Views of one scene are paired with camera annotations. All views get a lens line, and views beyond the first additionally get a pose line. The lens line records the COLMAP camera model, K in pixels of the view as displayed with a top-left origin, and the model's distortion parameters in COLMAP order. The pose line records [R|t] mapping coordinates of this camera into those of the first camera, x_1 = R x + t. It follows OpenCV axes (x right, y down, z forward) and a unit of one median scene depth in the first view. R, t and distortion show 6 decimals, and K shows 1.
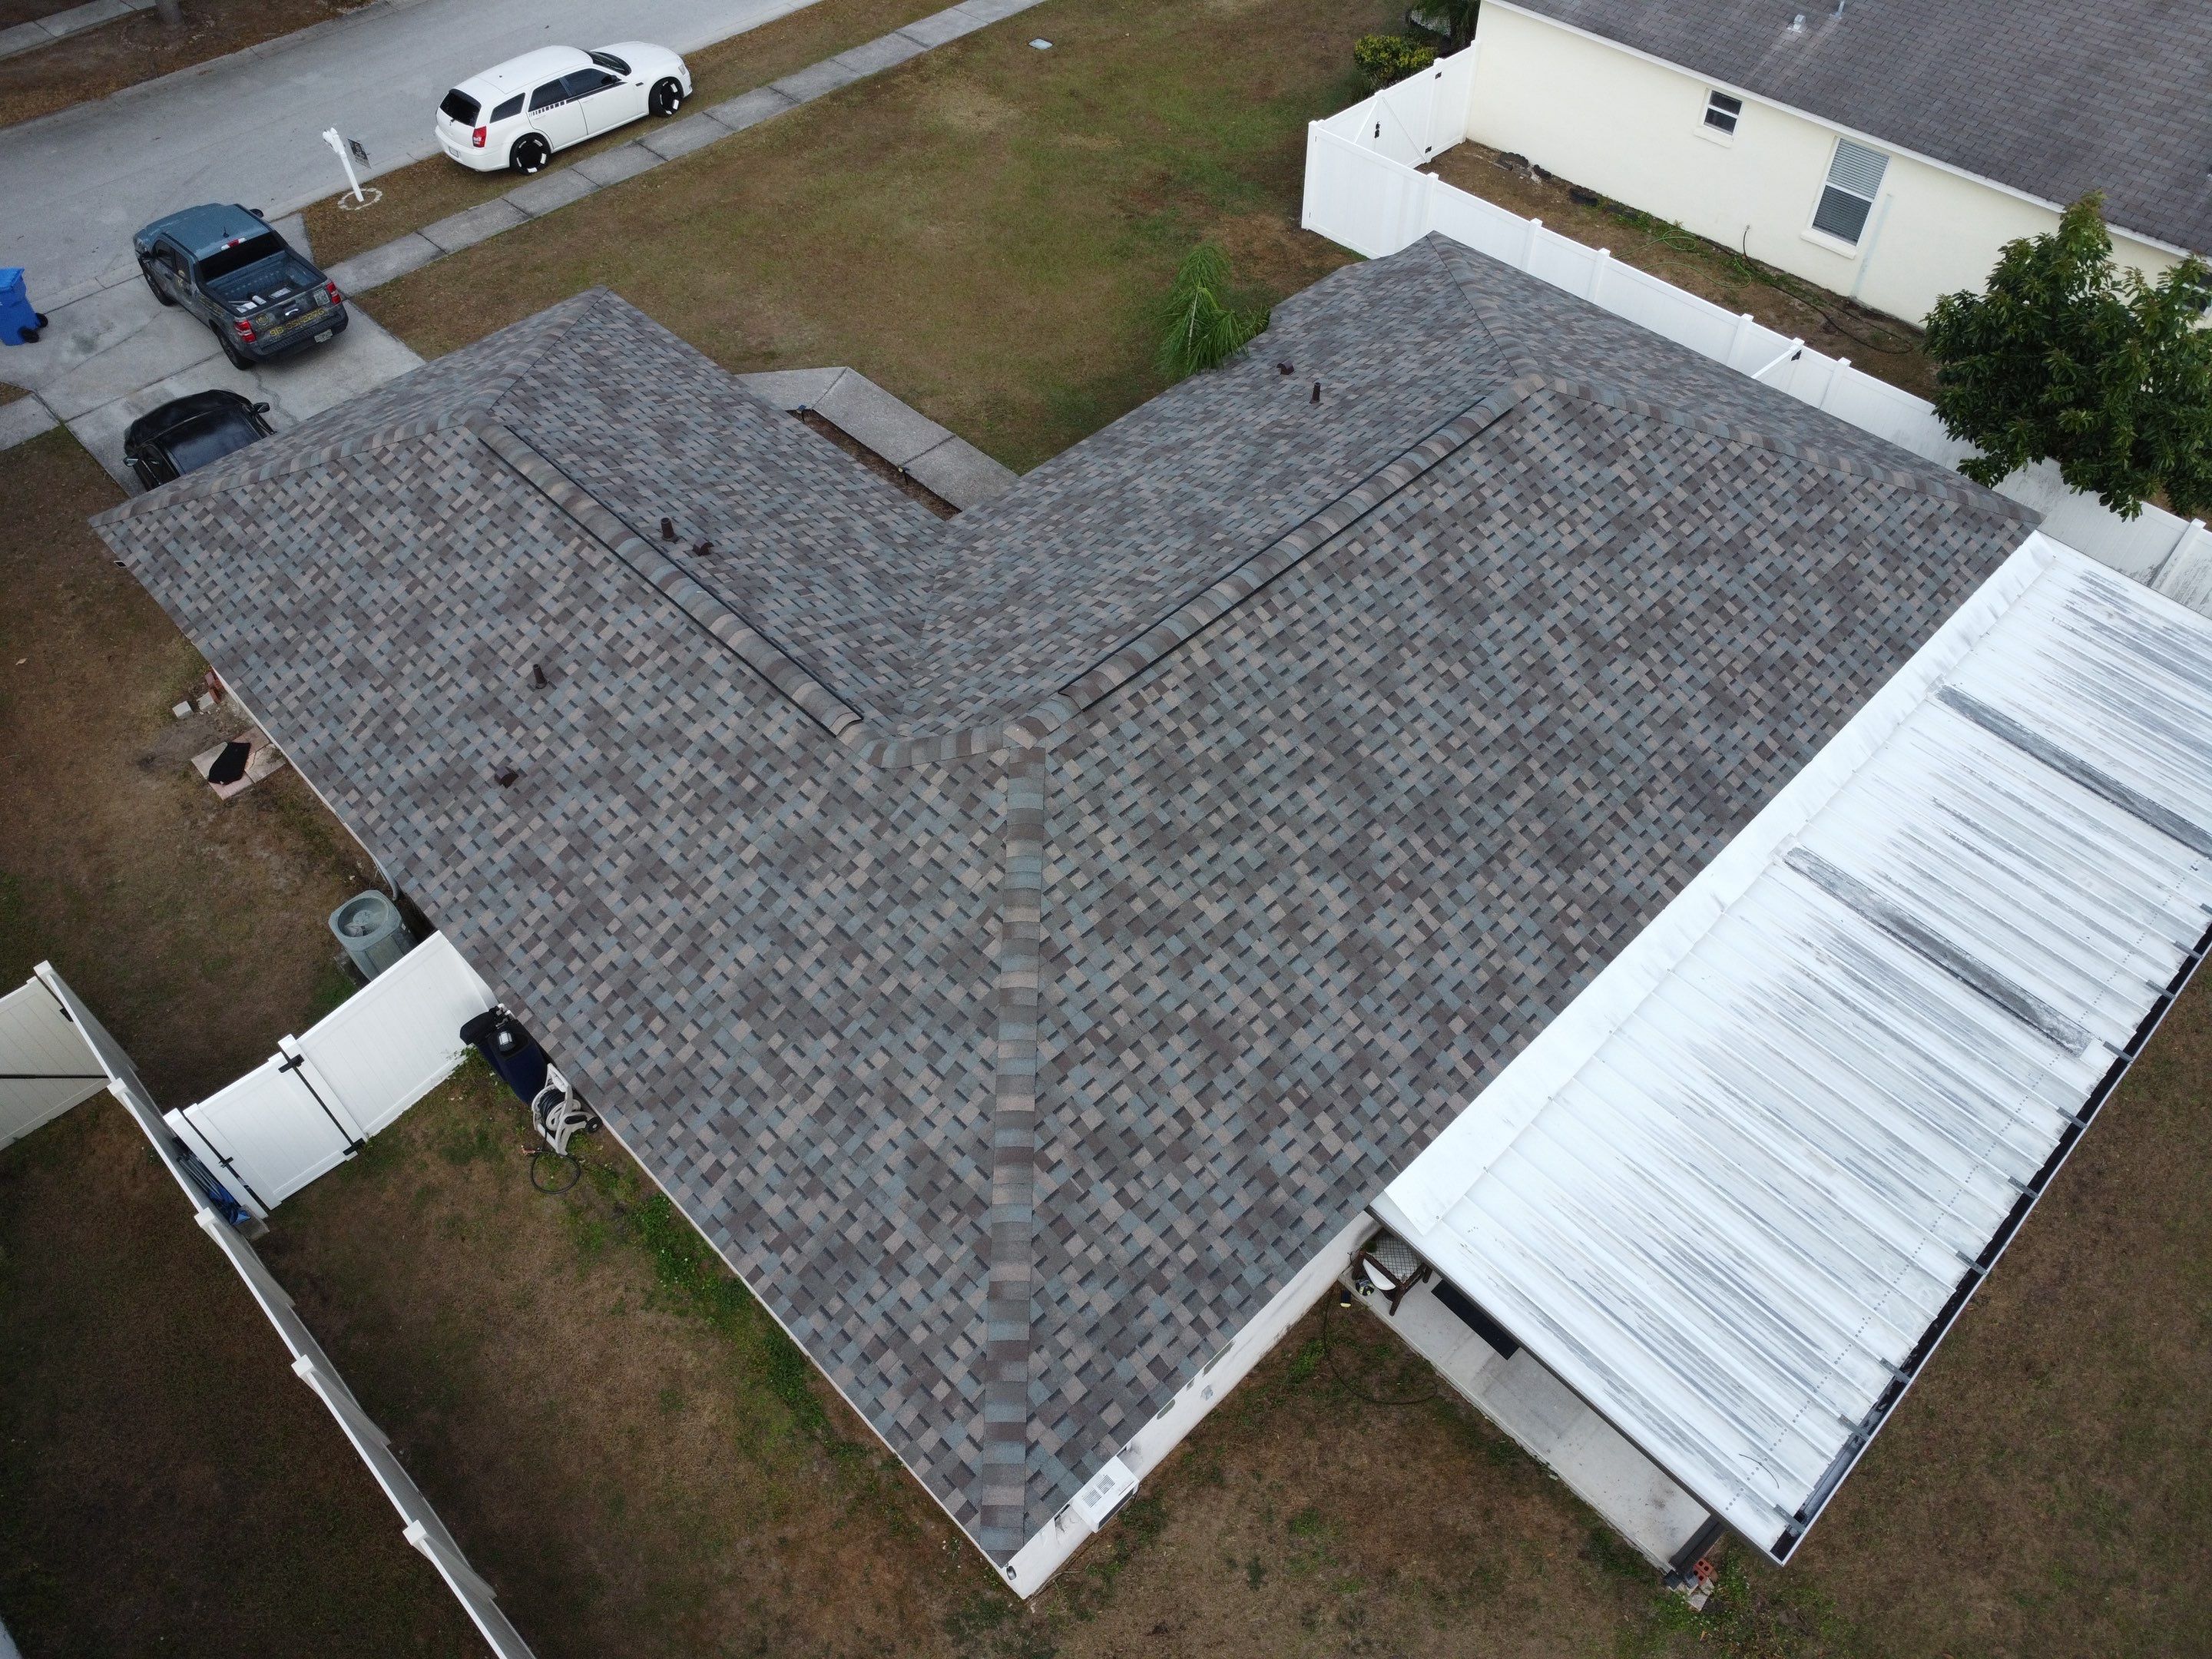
lens RADIAL K [[1601.8, 0, 1095.1], [0, 1601.8, 818.7], [0, 0, 1]] dist [-0.018465, -0.021031]
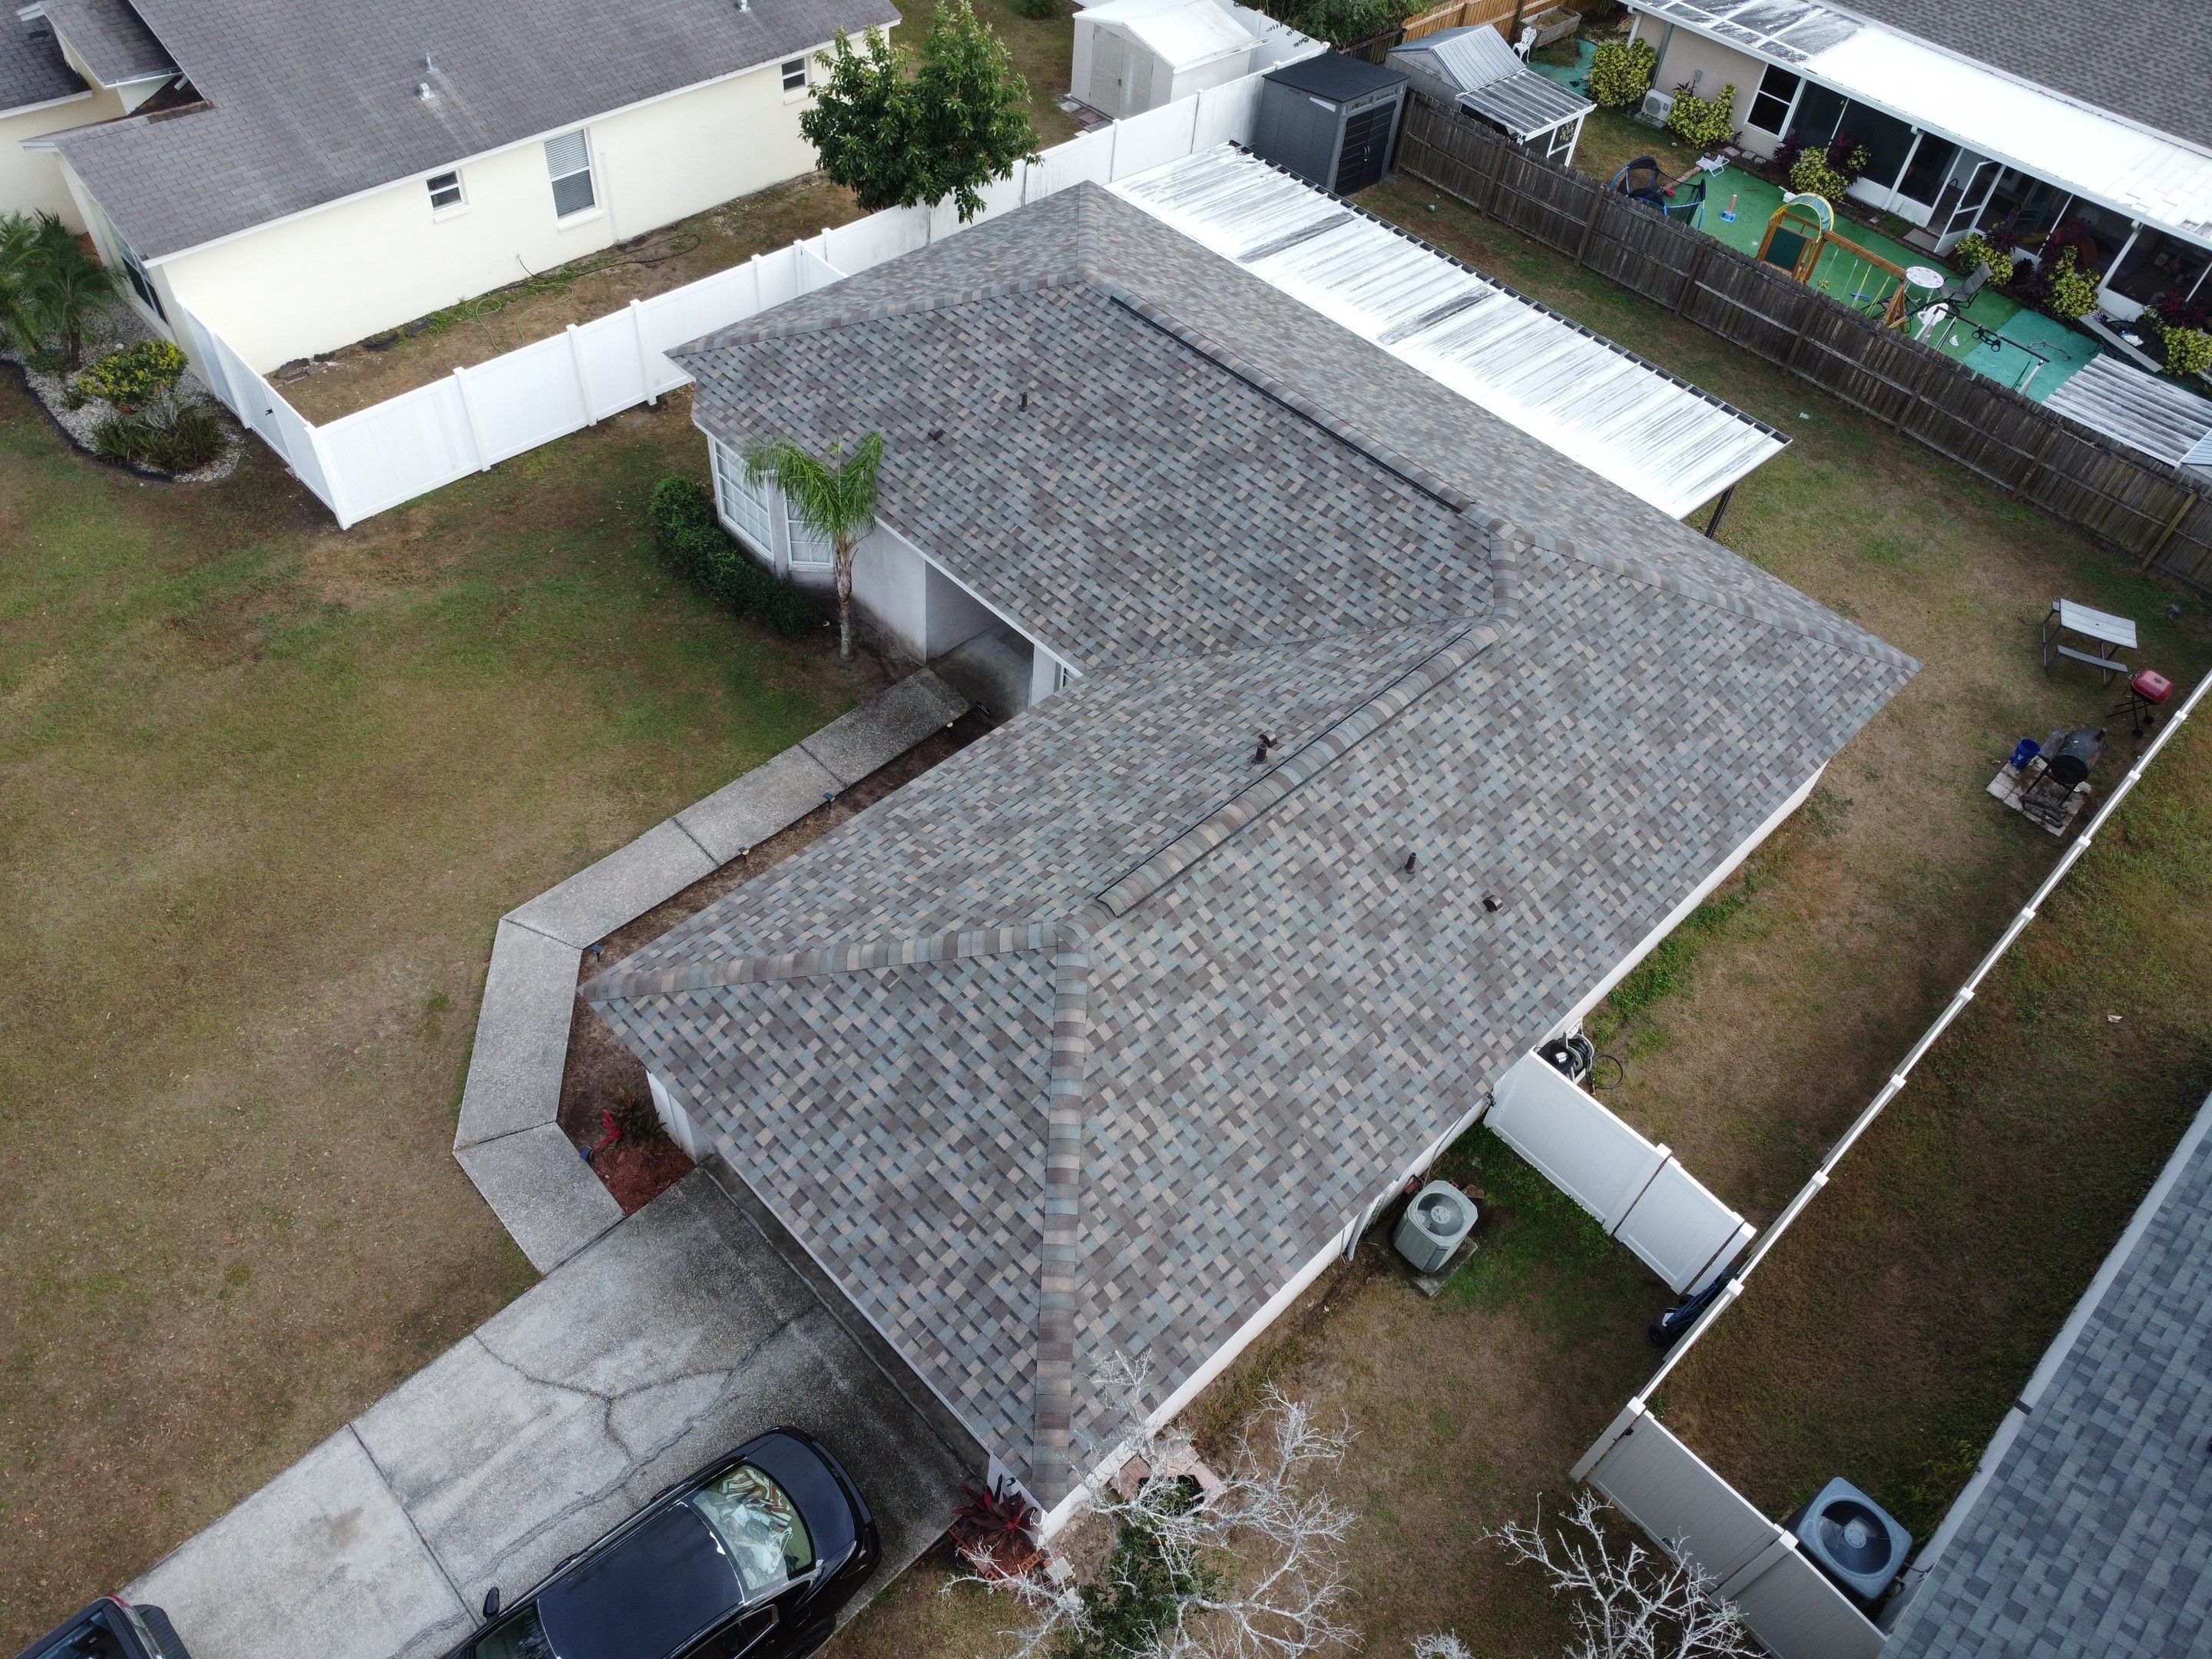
lens RADIAL K [[1601.8, 0, 1094.1], [0, 1601.8, 817.2], [0, 0, 1]] dist [-0.018465, -0.021031]
pose [[0.000849, -0.746272, 0.665640, -1.047475], [0.708704, 0.470062, 0.526099, -0.831684], [-0.705505, 0.471295, 0.529286, 0.542239]]
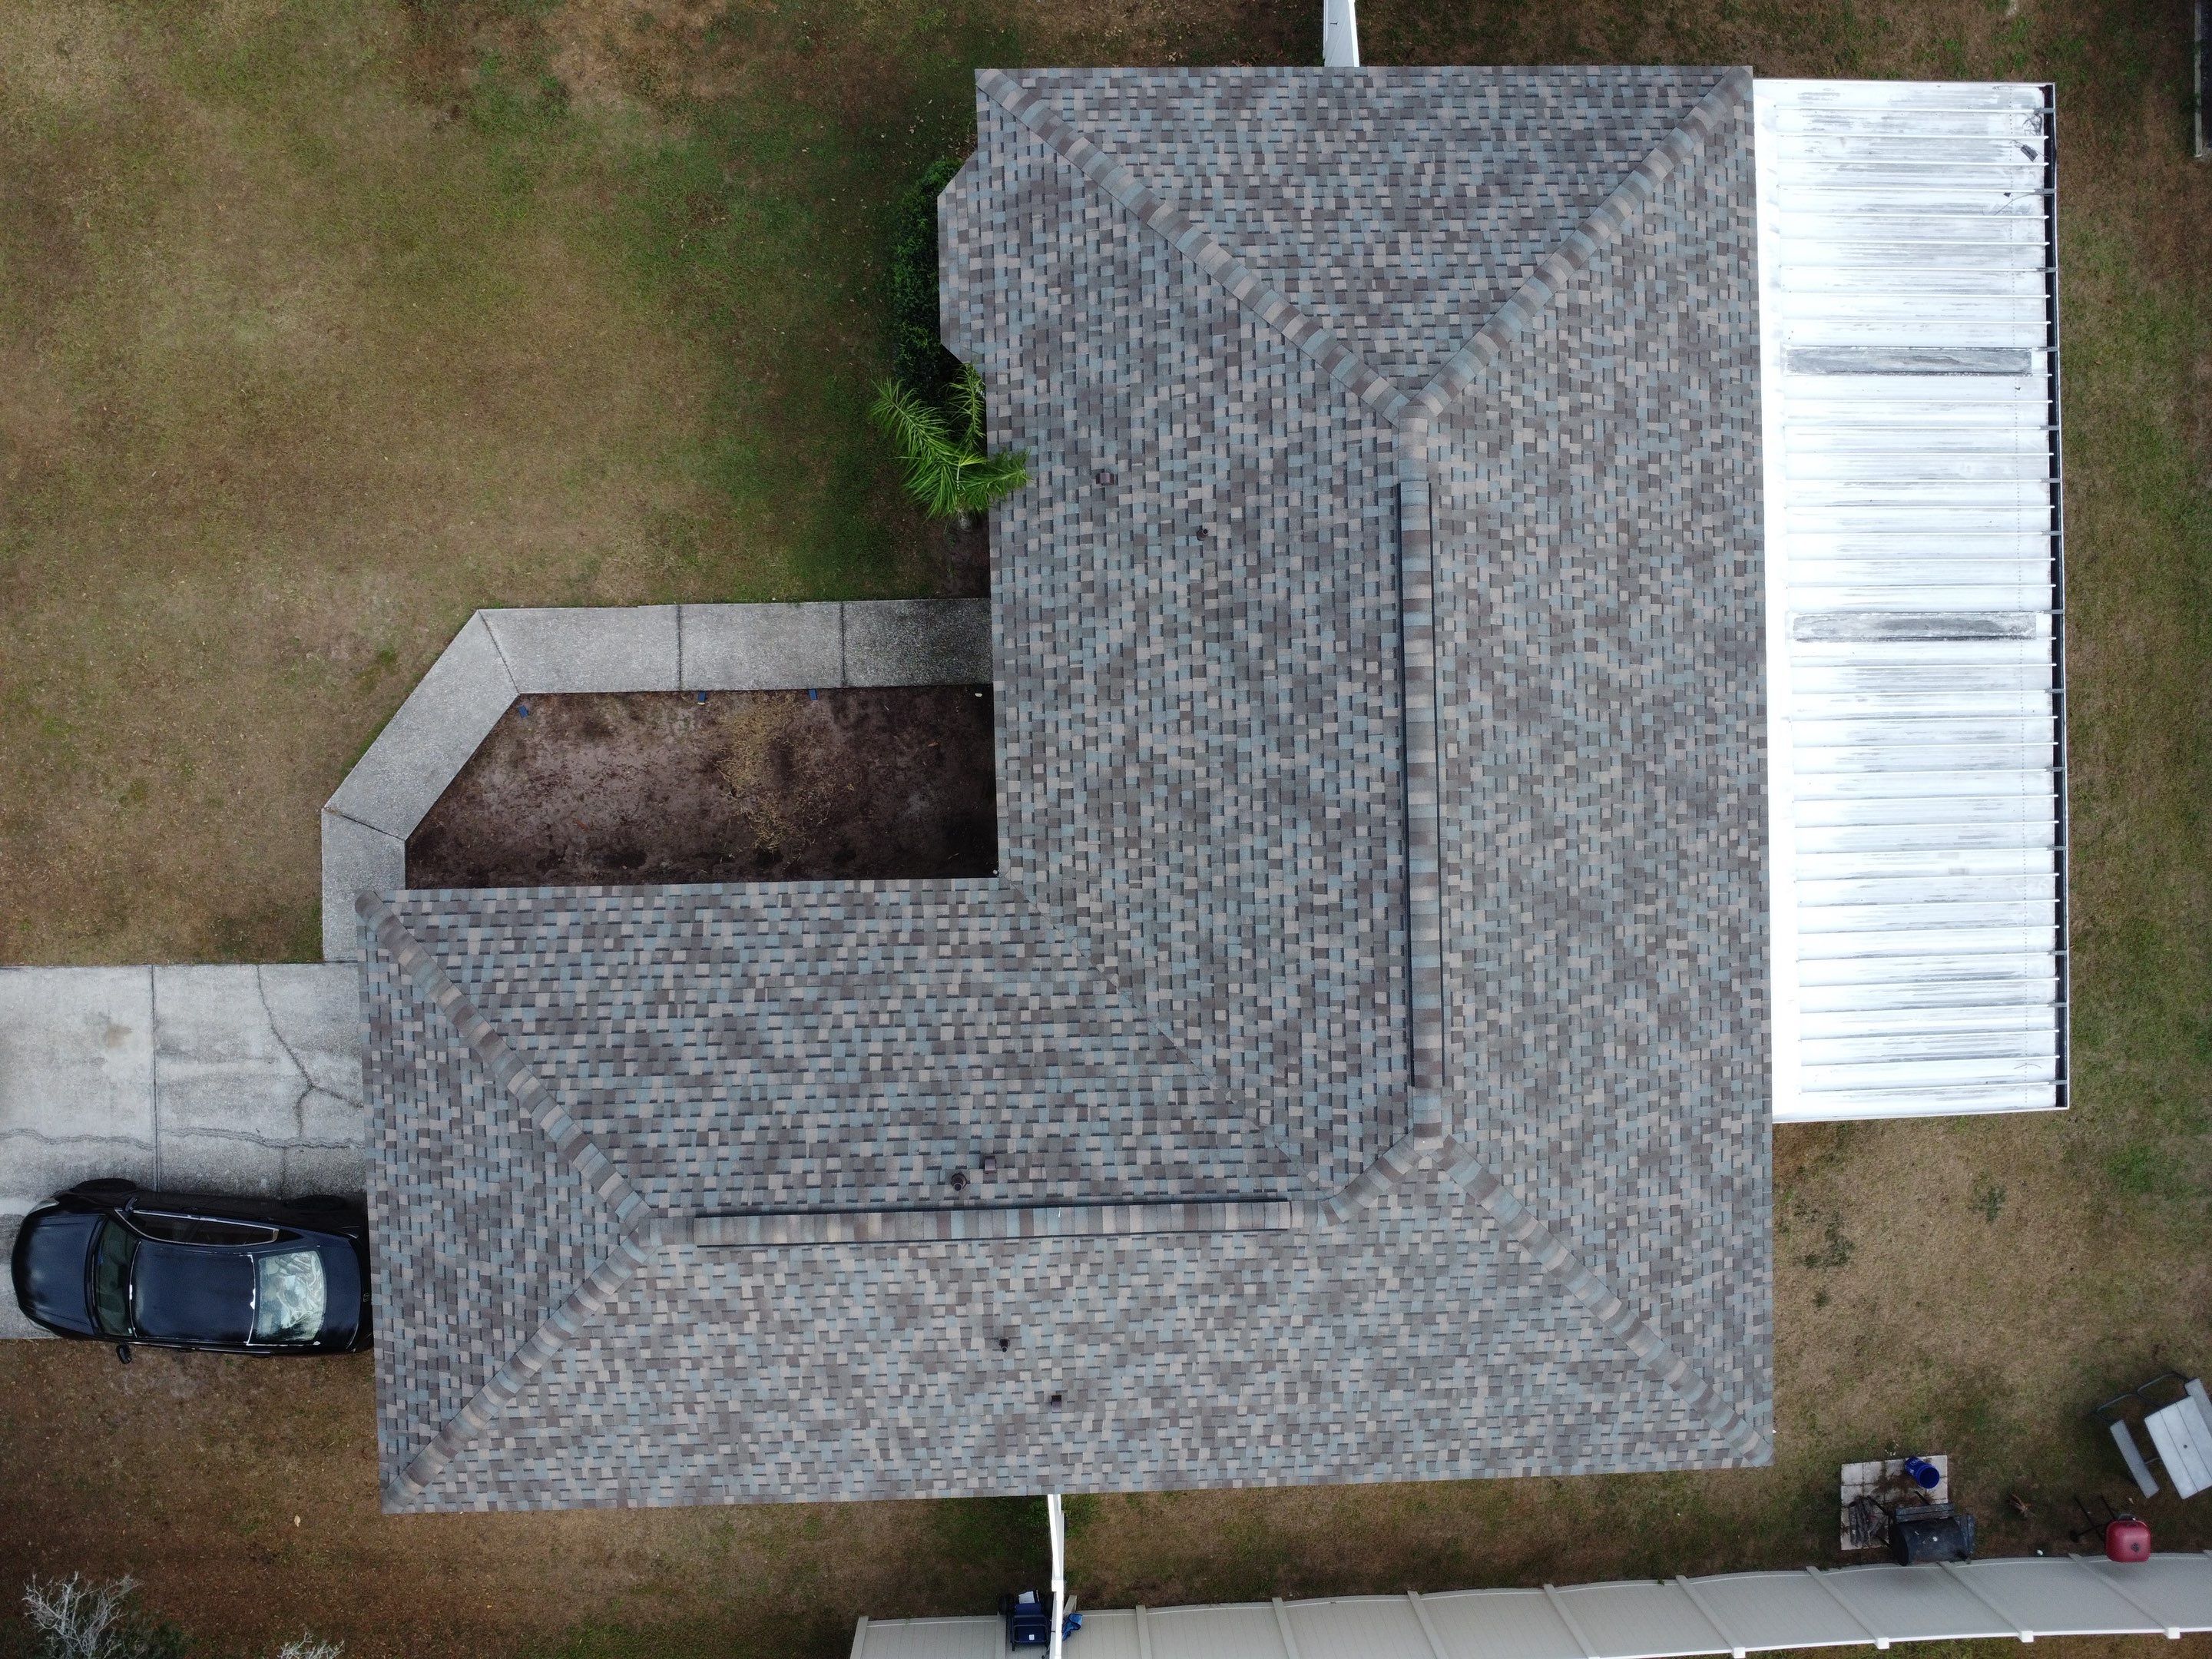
lens RADIAL K [[1601.8, 0, 1093.3], [0, 1601.8, 817.5], [0, 0, 1]] dist [-0.018465, -0.021031]
pose [[0.679555, -0.733479, 0.014608, -0.048796], [0.531842, 0.506262, 0.678854, -0.989408], [-0.505321, -0.453549, 0.734128, 0.306994]]
